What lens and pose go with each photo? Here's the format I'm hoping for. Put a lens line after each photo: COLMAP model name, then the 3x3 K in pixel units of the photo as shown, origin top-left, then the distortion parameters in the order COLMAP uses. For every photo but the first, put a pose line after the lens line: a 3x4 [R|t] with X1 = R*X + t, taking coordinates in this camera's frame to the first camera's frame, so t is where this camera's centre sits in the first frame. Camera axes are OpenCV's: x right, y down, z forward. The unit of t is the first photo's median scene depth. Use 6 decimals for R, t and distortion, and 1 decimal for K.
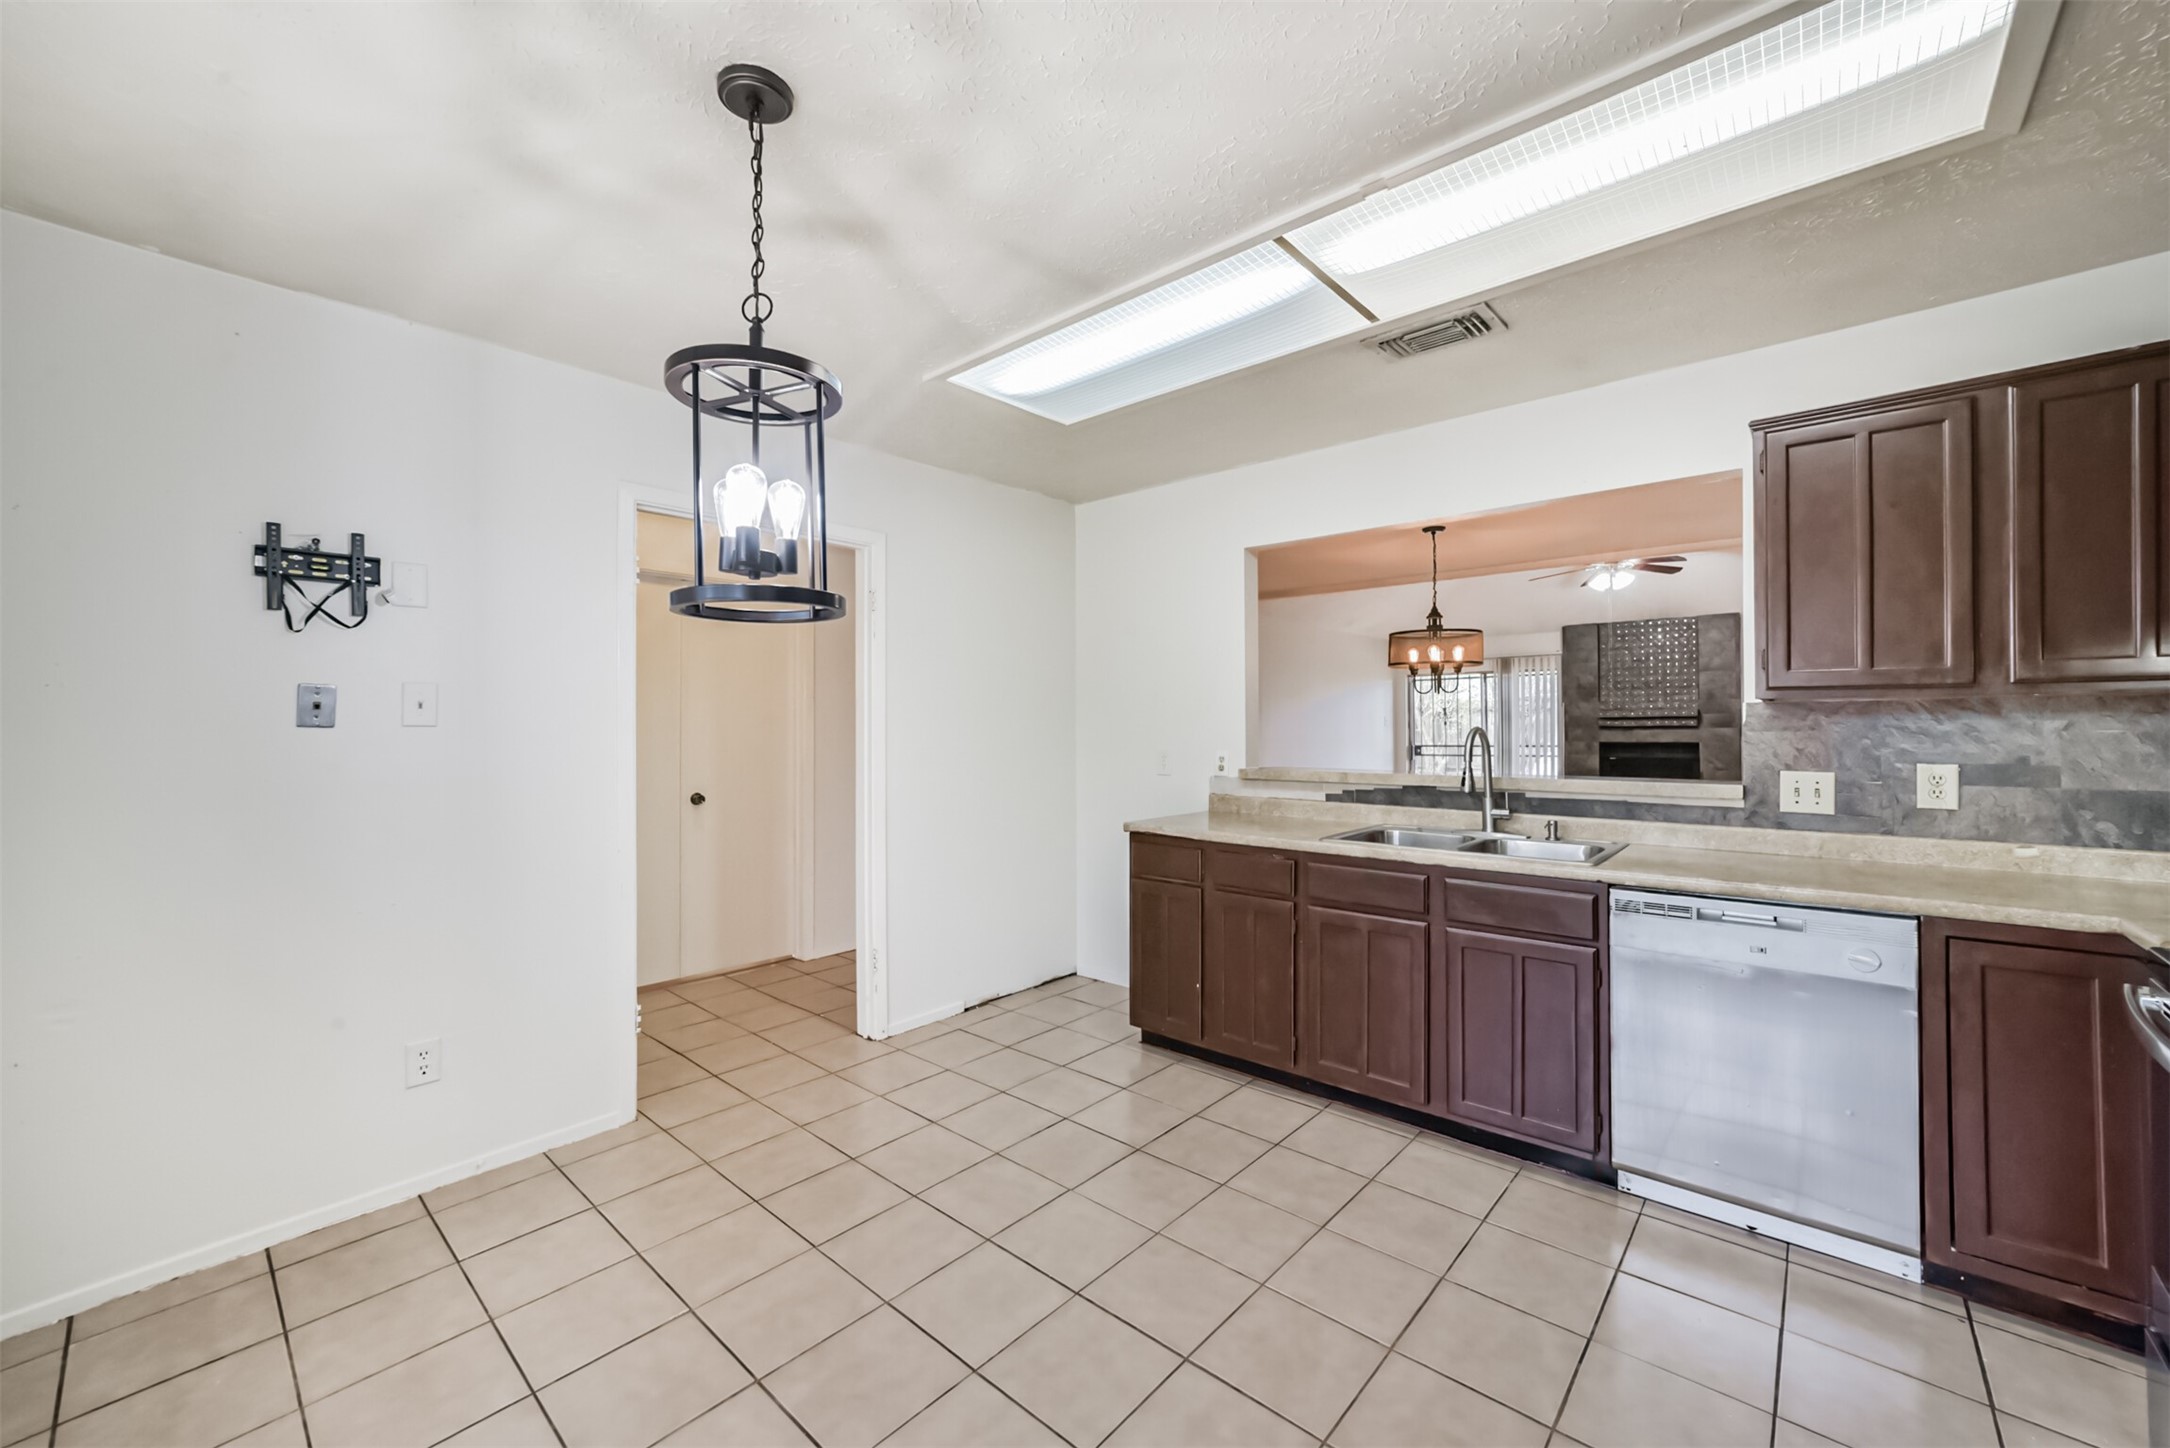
lens RADIAL K [[848.2, 0, 1073.3], [0, 848.2, 717.0], [0, 0, 1]] dist [-0.019420, 0.006120]
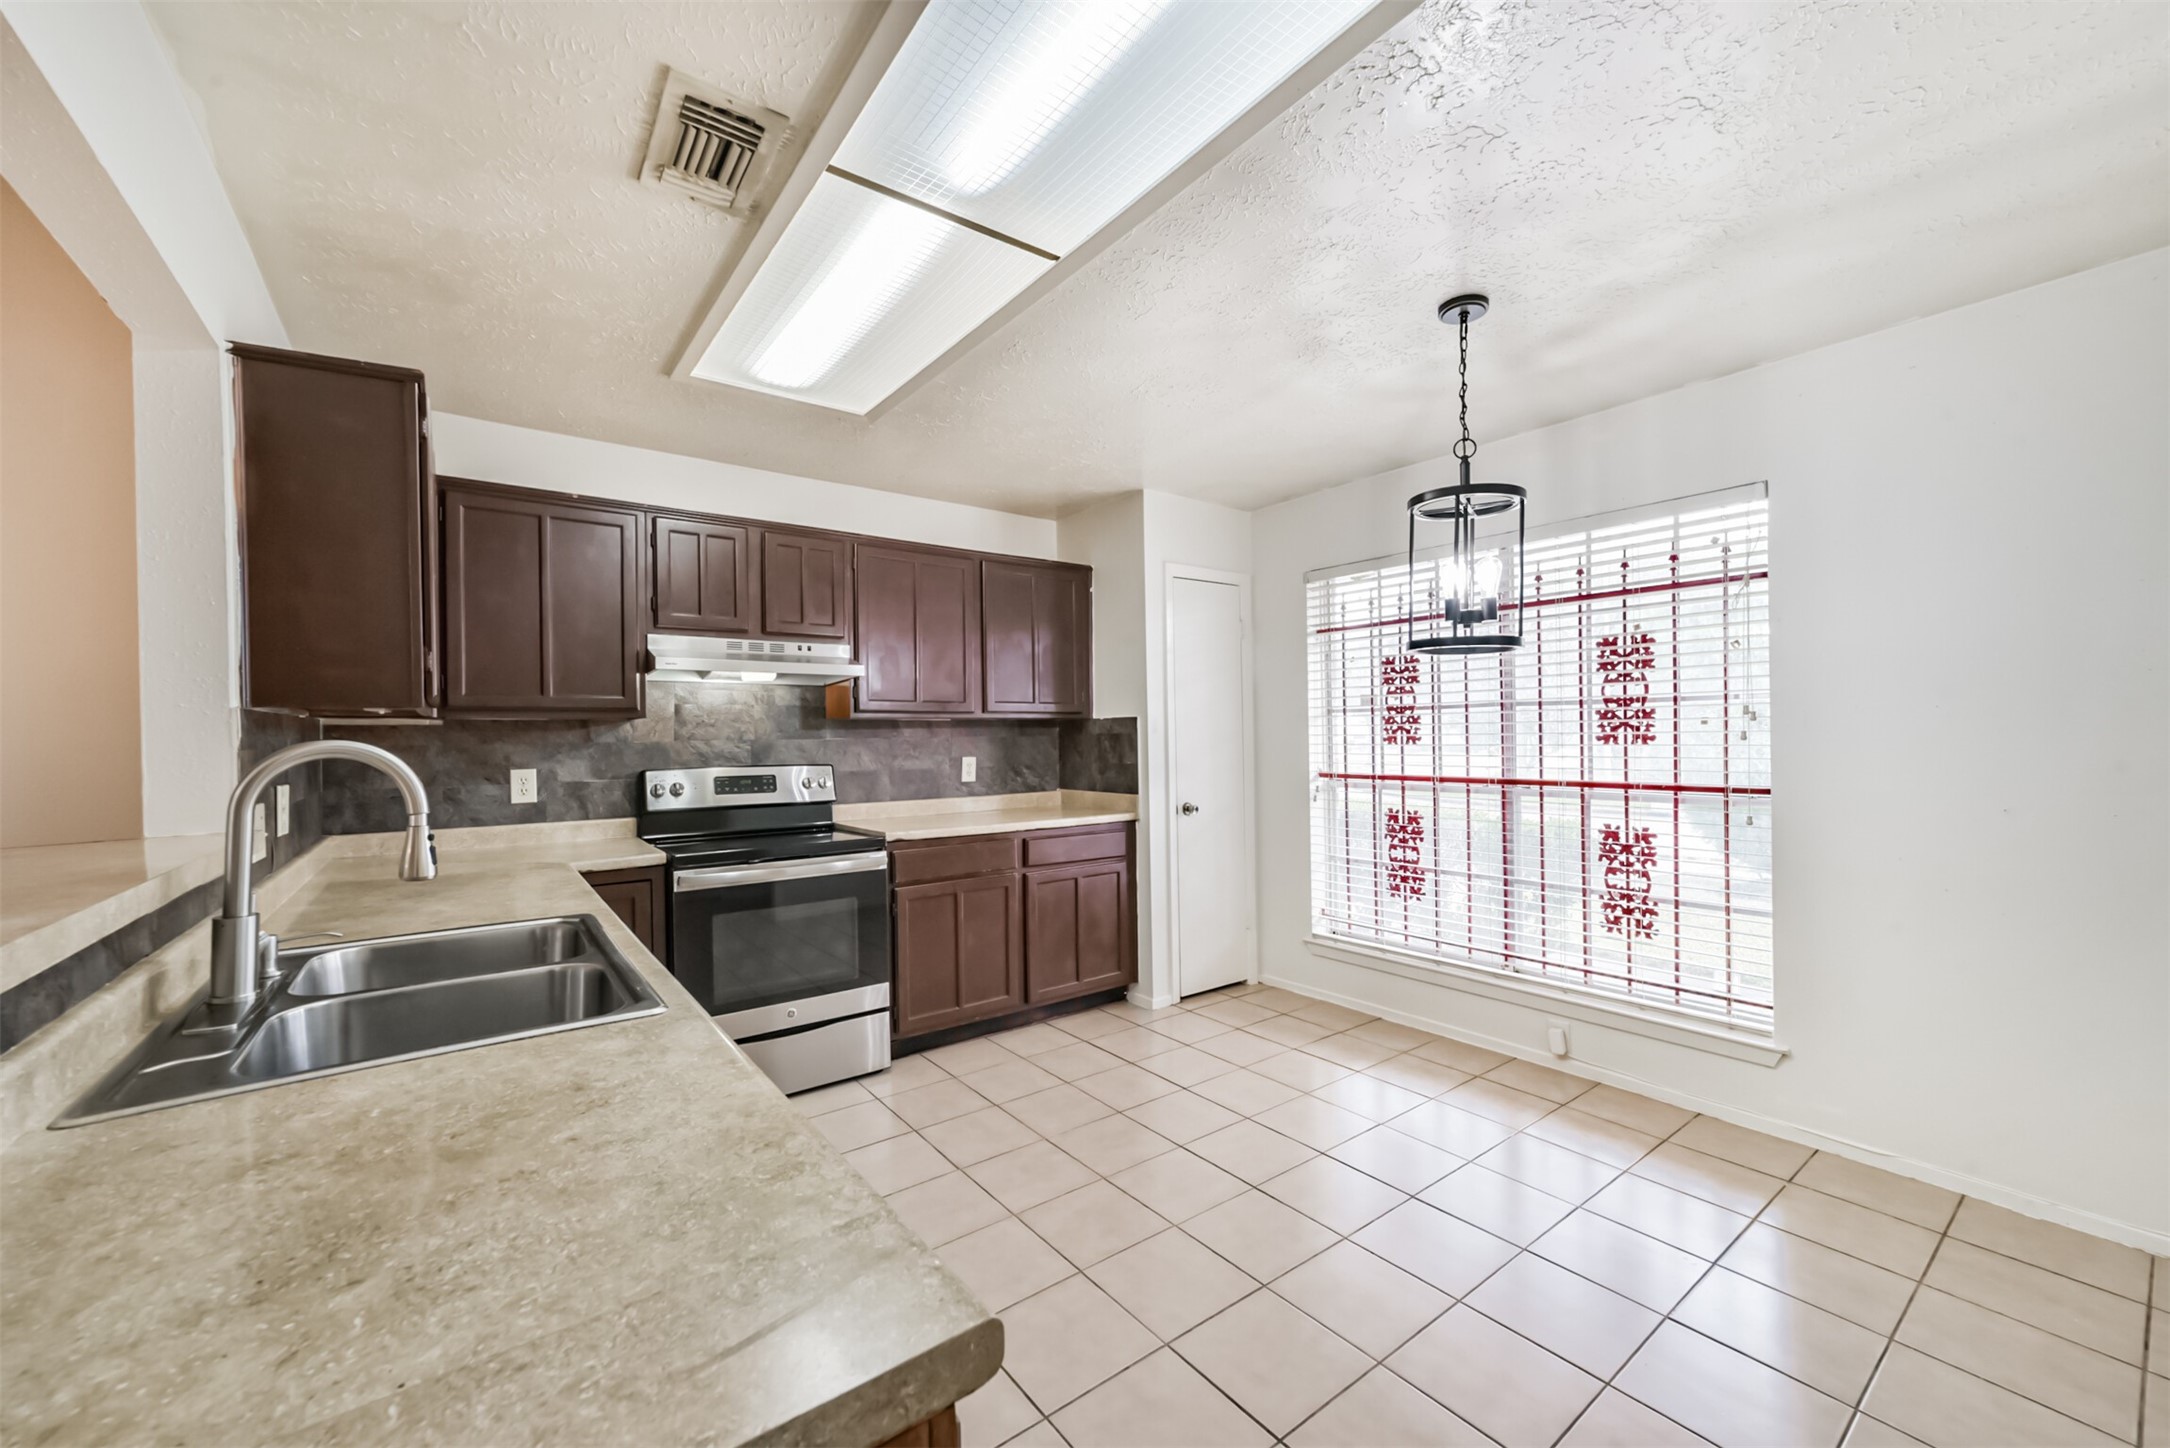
lens RADIAL K [[848.2, 0, 1112.0], [0, 848.2, 740.3], [0, 0, 1]] dist [-0.019420, 0.006120]
pose [[-0.987663, 0.012101, 0.156124, 0.011585], [0.011932, 0.999927, -0.002015, 0.016685], [-0.156137, -0.000127, -0.987735, 1.516561]]
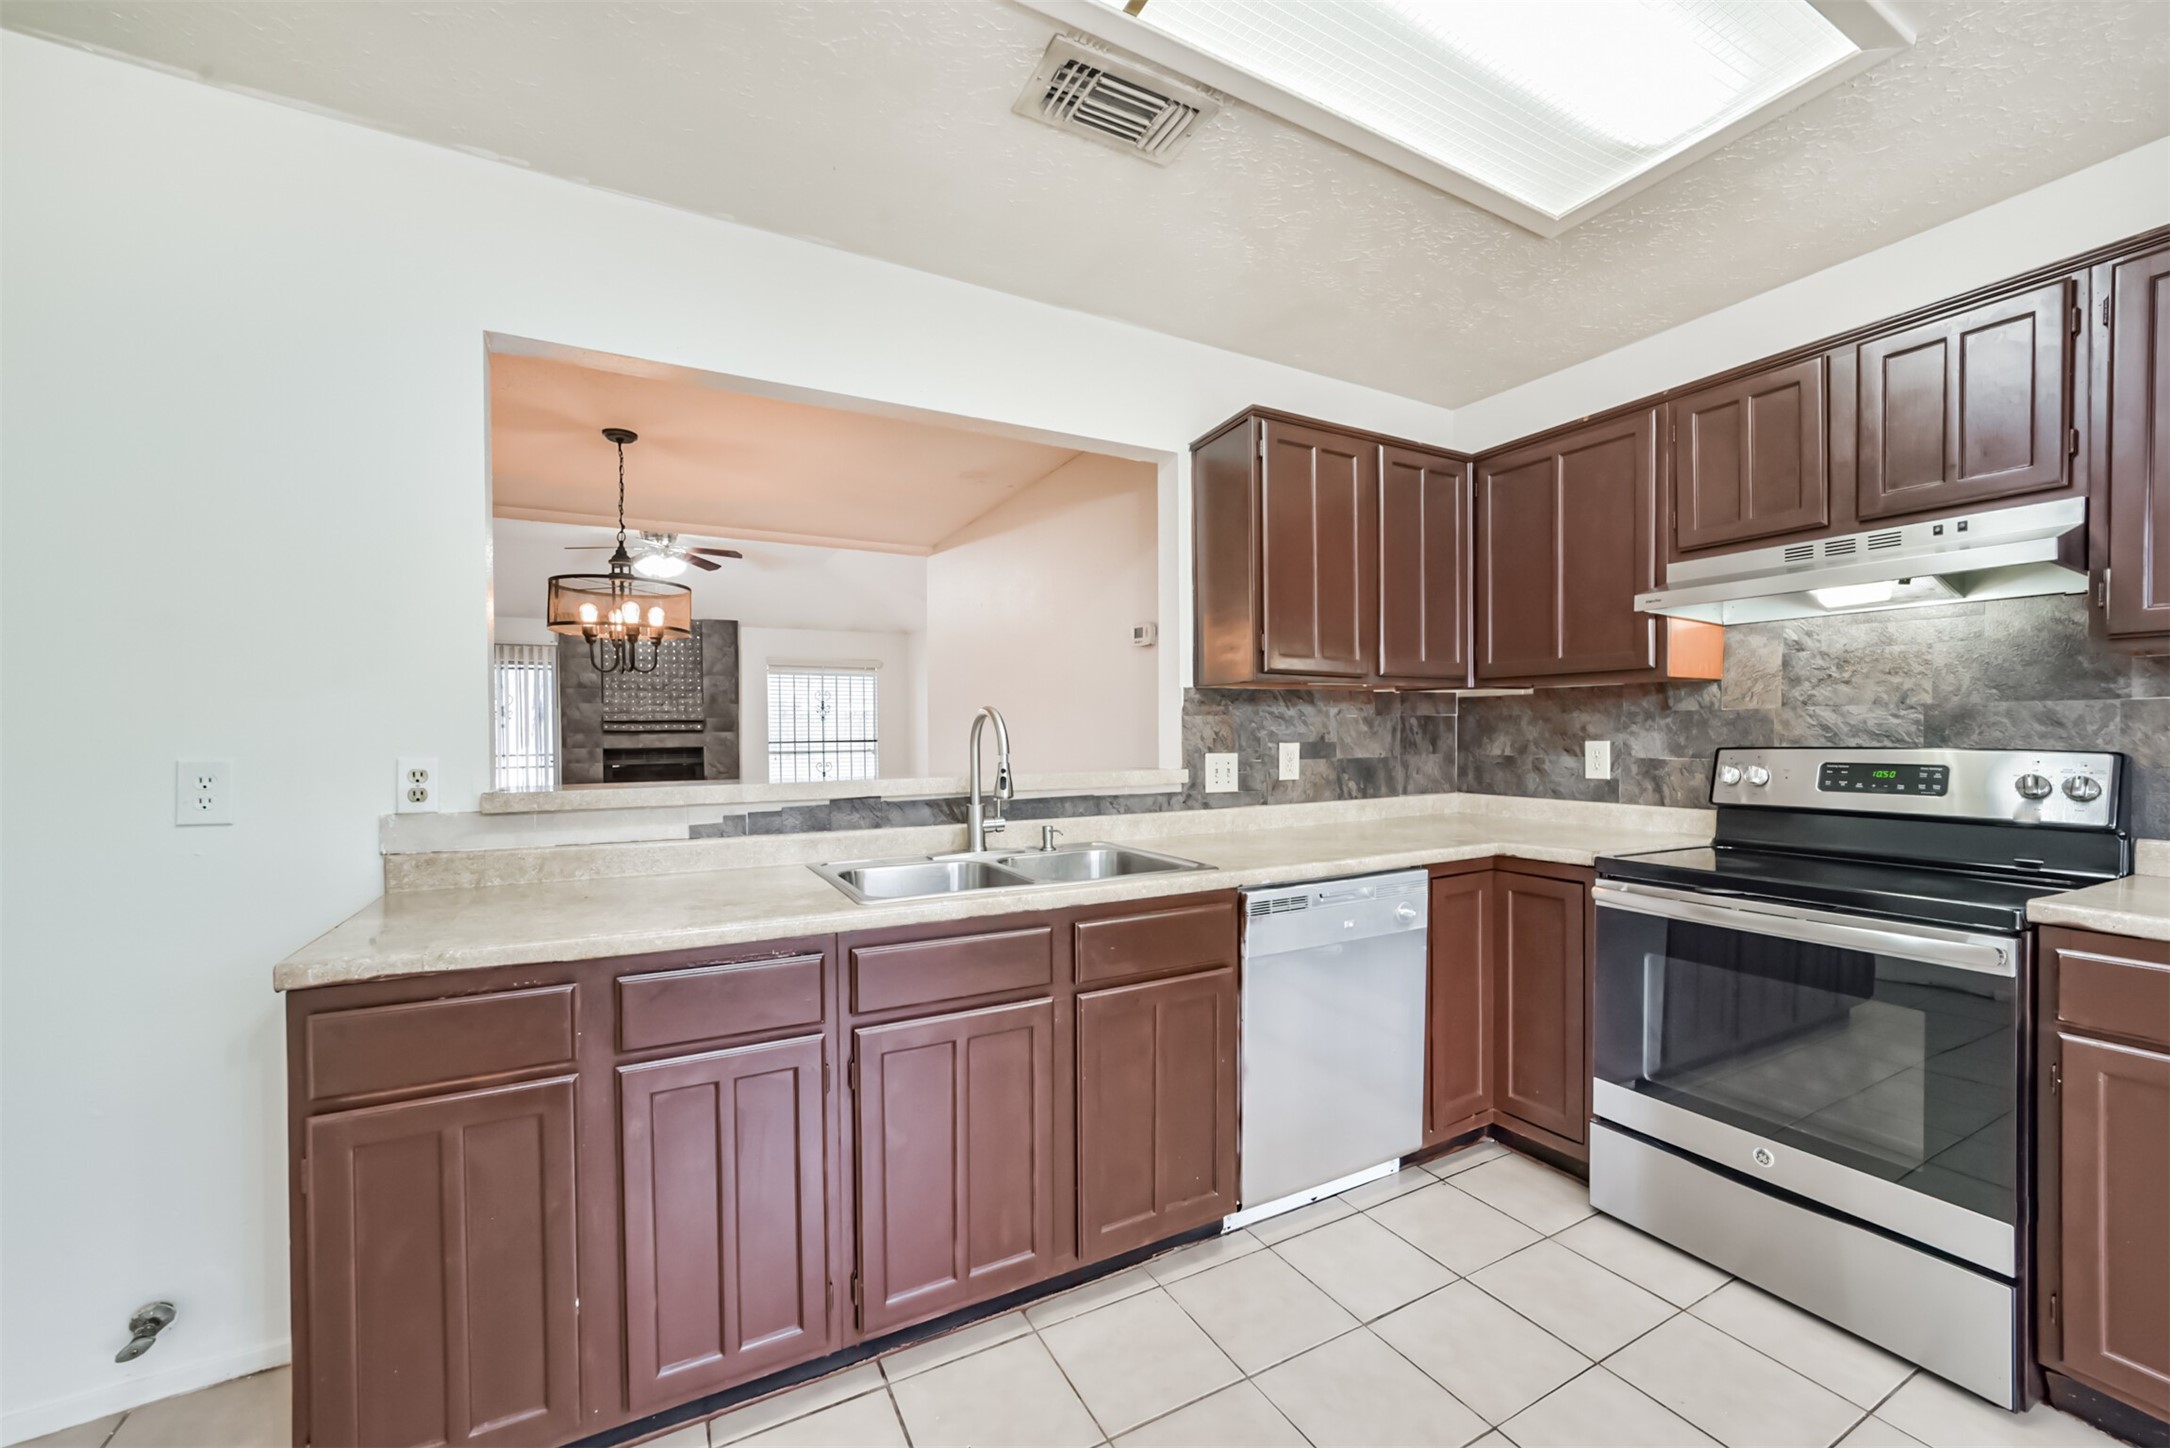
lens RADIAL K [[848.2, 0, 1092.7], [0, 848.2, 742.8], [0, 0, 1]] dist [-0.019420, 0.006120]
pose [[0.325761, -0.010635, 0.945392, -0.196812], [-0.004416, 0.999909, 0.012770, 0.036126], [-0.945442, -0.008335, 0.325684, 0.754198]]
